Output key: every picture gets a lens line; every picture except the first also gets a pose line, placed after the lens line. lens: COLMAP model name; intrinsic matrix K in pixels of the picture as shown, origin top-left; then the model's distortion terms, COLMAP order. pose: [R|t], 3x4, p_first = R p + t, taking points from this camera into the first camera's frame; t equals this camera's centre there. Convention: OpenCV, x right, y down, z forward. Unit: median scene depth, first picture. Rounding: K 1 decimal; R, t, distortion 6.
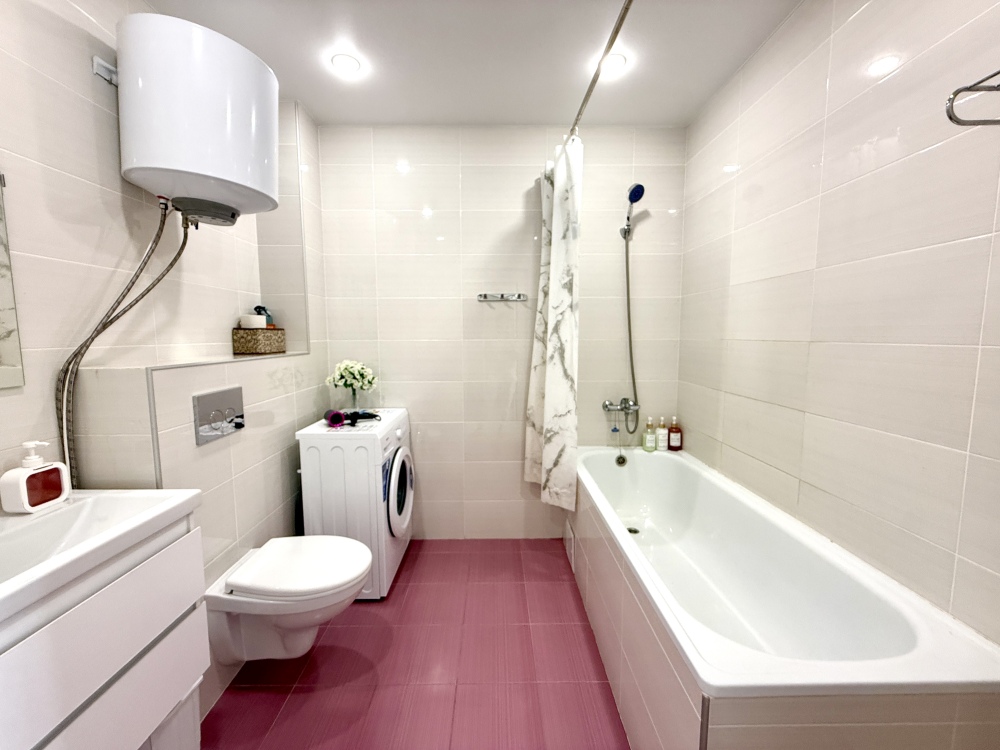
lens RADIAL K [[401.5, 0, 500.5], [0, 401.5, 372.1], [0, 0, 1]] dist [-0.002585, 0.000223]
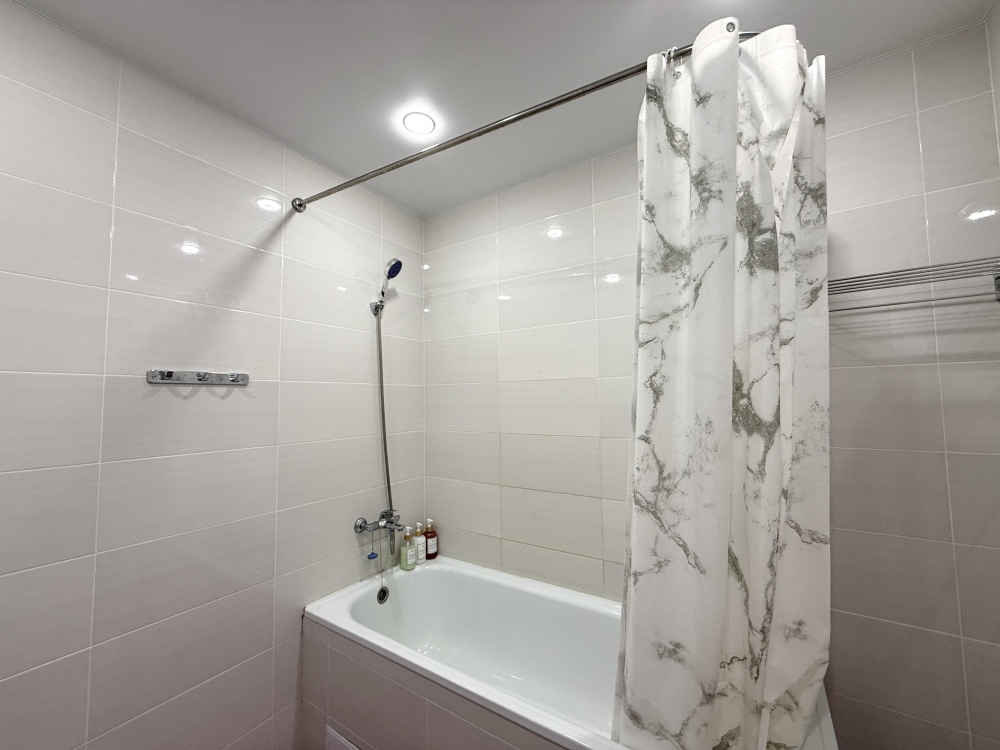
lens RADIAL K [[401.5, 0, 499.5], [0, 401.5, 377.1], [0, 0, 1]] dist [-0.002585, 0.000223]
pose [[0.560240, 0.044844, 0.827116, -0.230191], [0.087842, 0.989686, -0.113157, -0.086484], [-0.823660, 0.136050, 0.550523, 0.338874]]
